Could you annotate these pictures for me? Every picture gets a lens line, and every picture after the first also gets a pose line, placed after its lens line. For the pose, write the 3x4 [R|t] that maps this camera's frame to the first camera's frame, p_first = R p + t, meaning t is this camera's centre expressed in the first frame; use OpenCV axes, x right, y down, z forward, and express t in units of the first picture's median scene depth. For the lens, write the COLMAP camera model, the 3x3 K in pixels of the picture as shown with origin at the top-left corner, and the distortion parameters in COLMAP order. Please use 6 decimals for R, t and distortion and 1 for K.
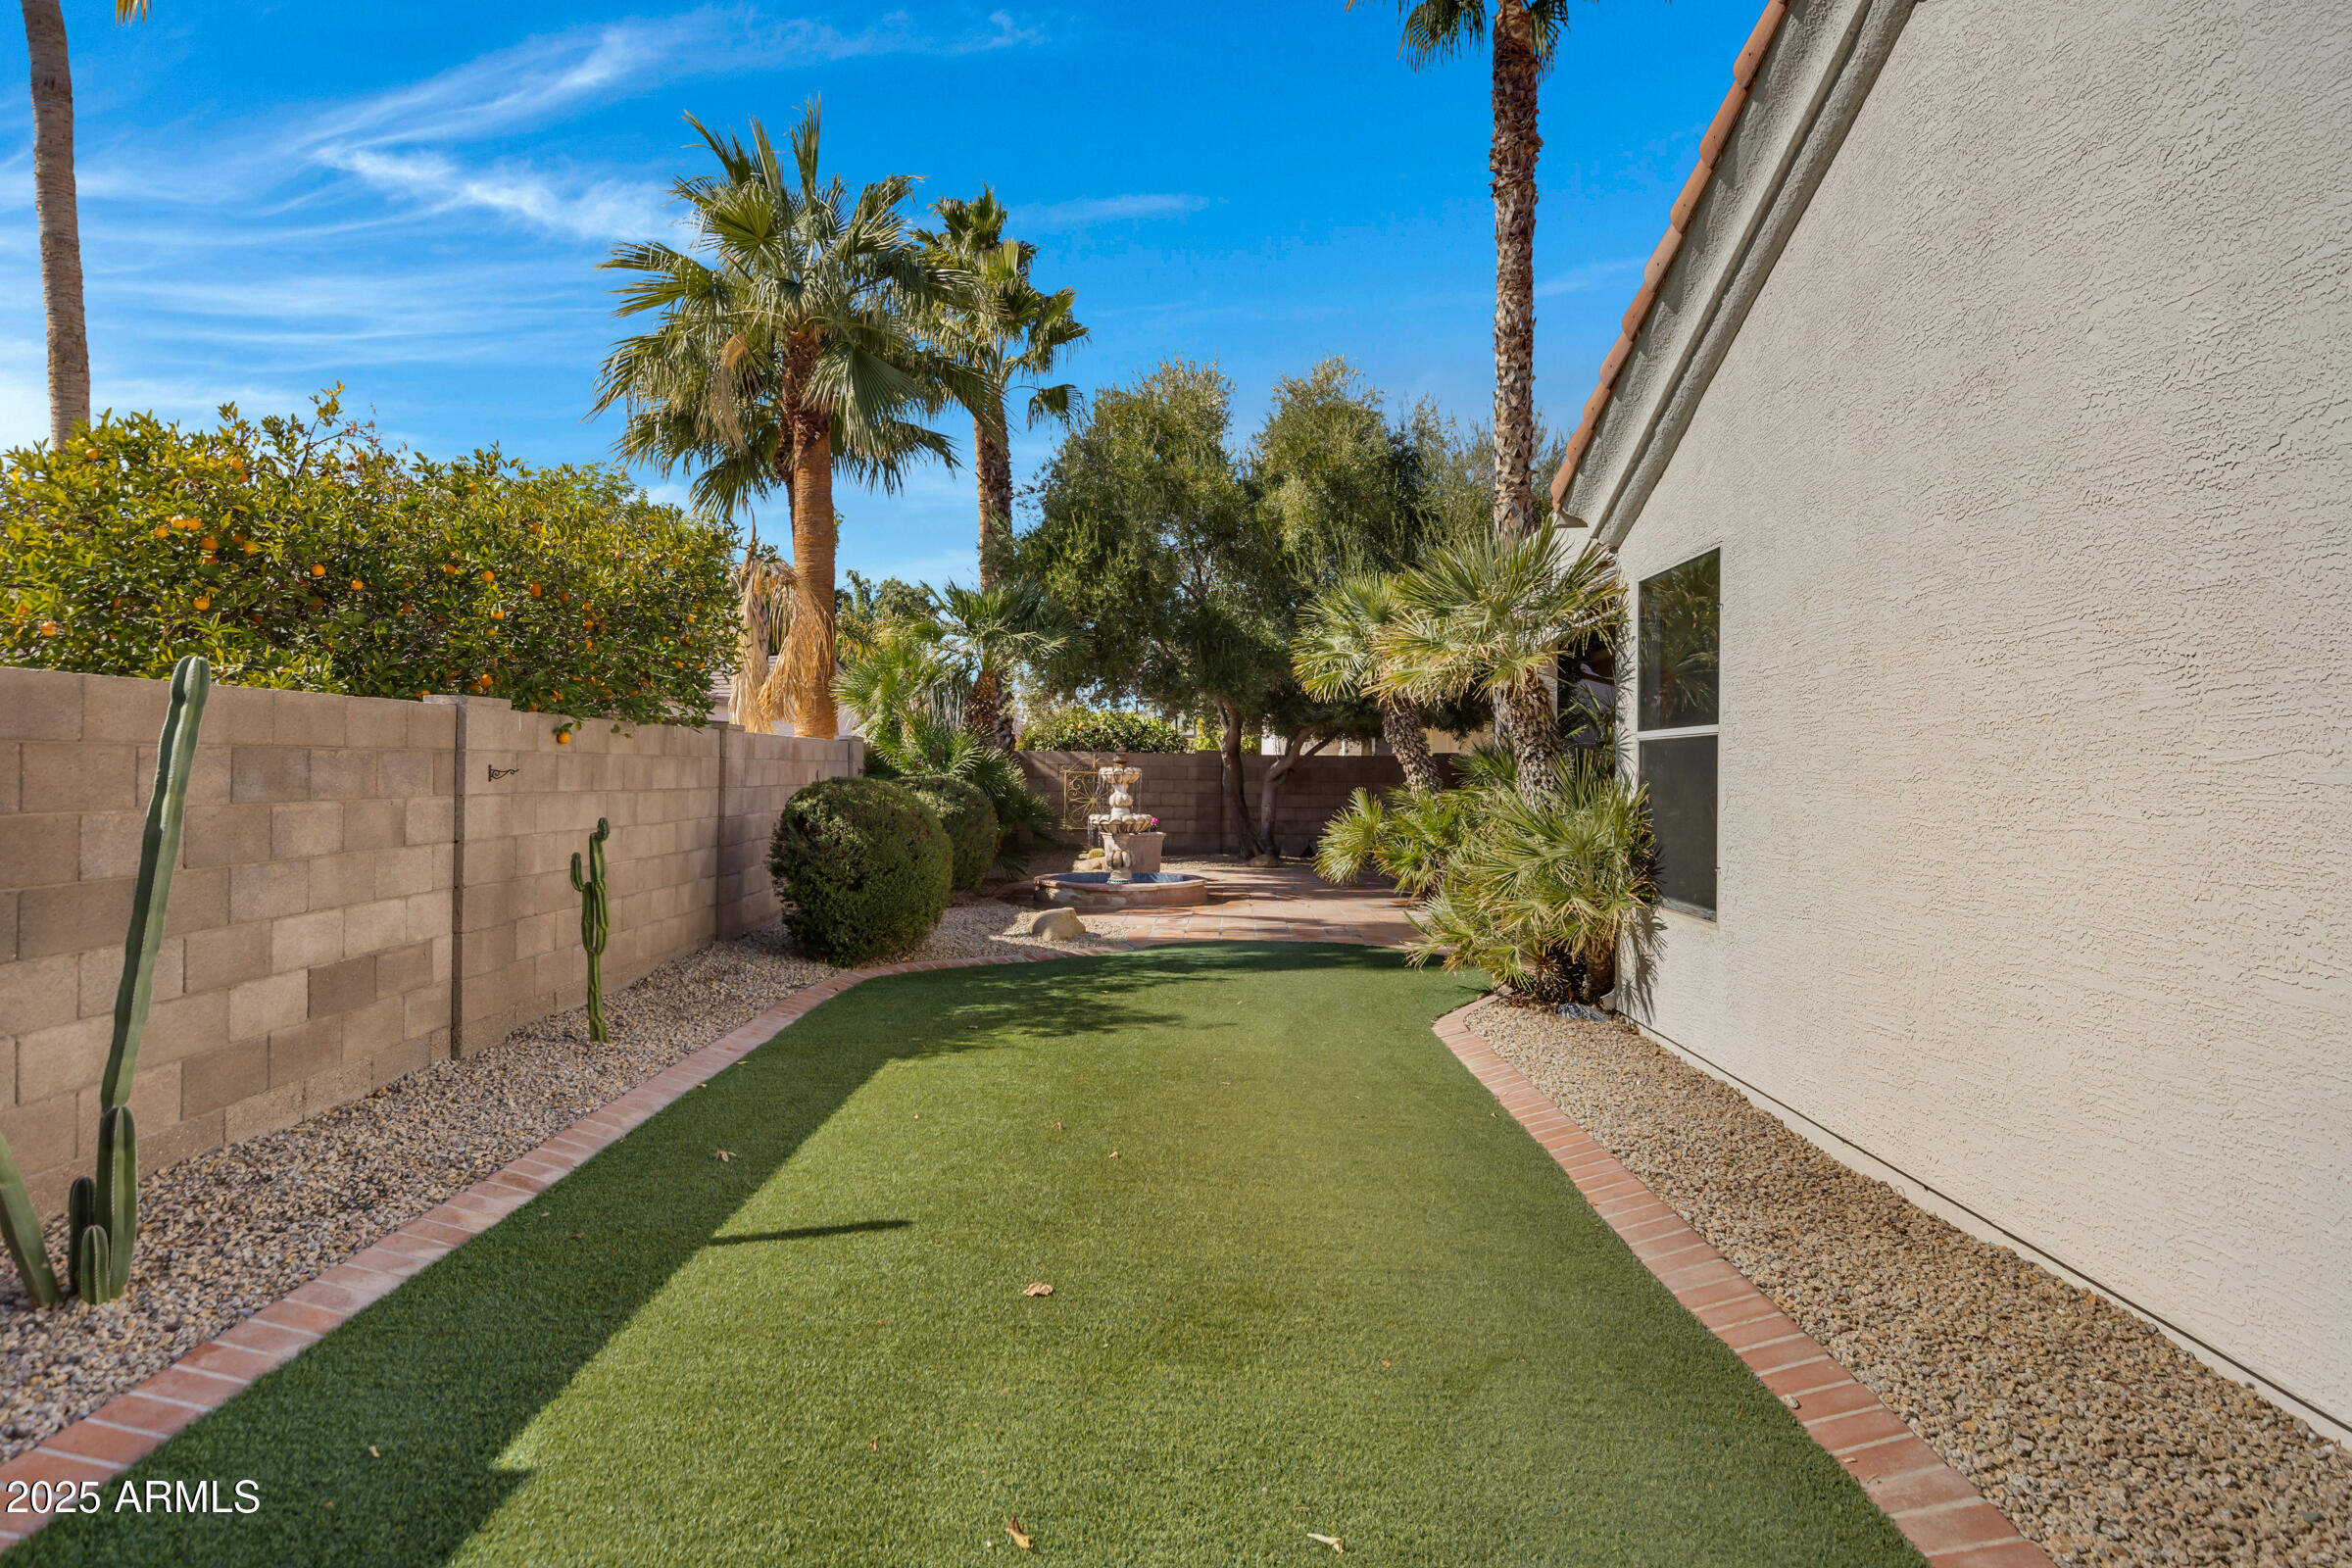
lens RADIAL K [[1265.8, 0, 1184.5], [0, 1265.8, 765.2], [0, 0, 1]] dist [0.000548, -0.000658]
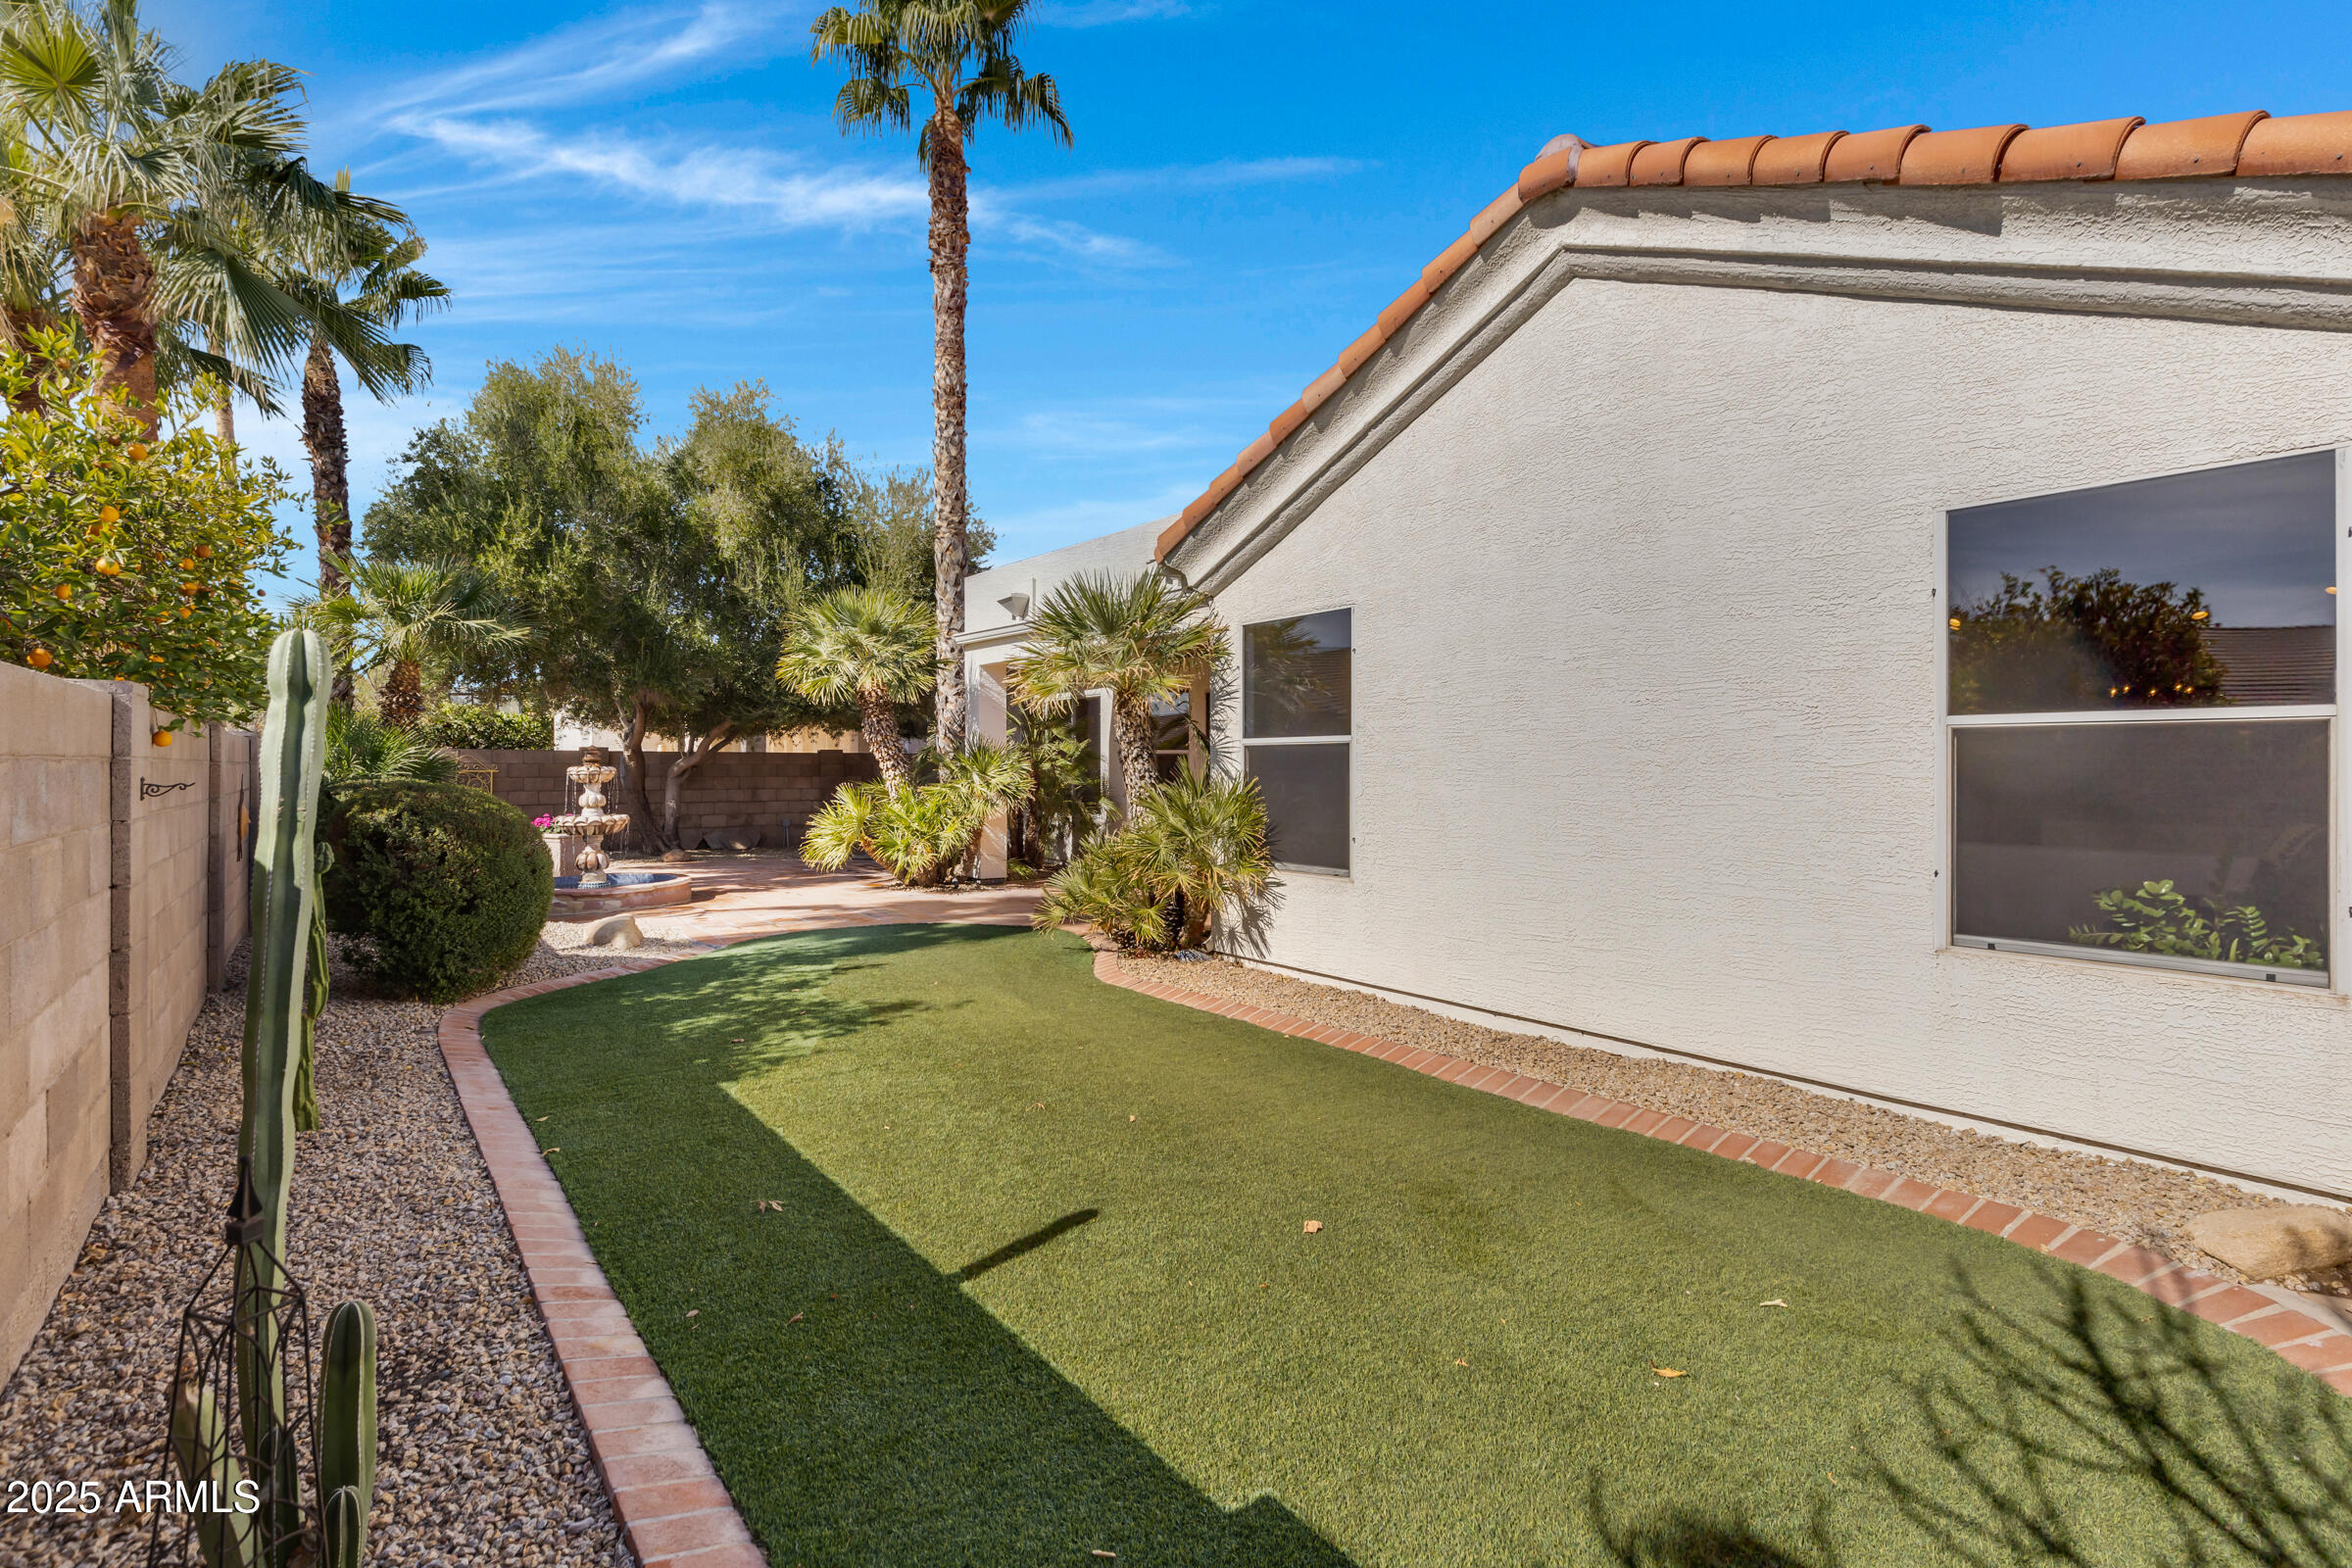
lens RADIAL K [[1096.1, 0, 1172.2], [0, 1096.1, 766.5], [0, 0, 1]] dist [-0.003150, -0.000419]
pose [[0.802317, -0.009313, 0.596826, -0.202147], [0.004289, 0.999942, 0.009838, -0.004721], [-0.596883, -0.005333, 0.802310, 0.066682]]
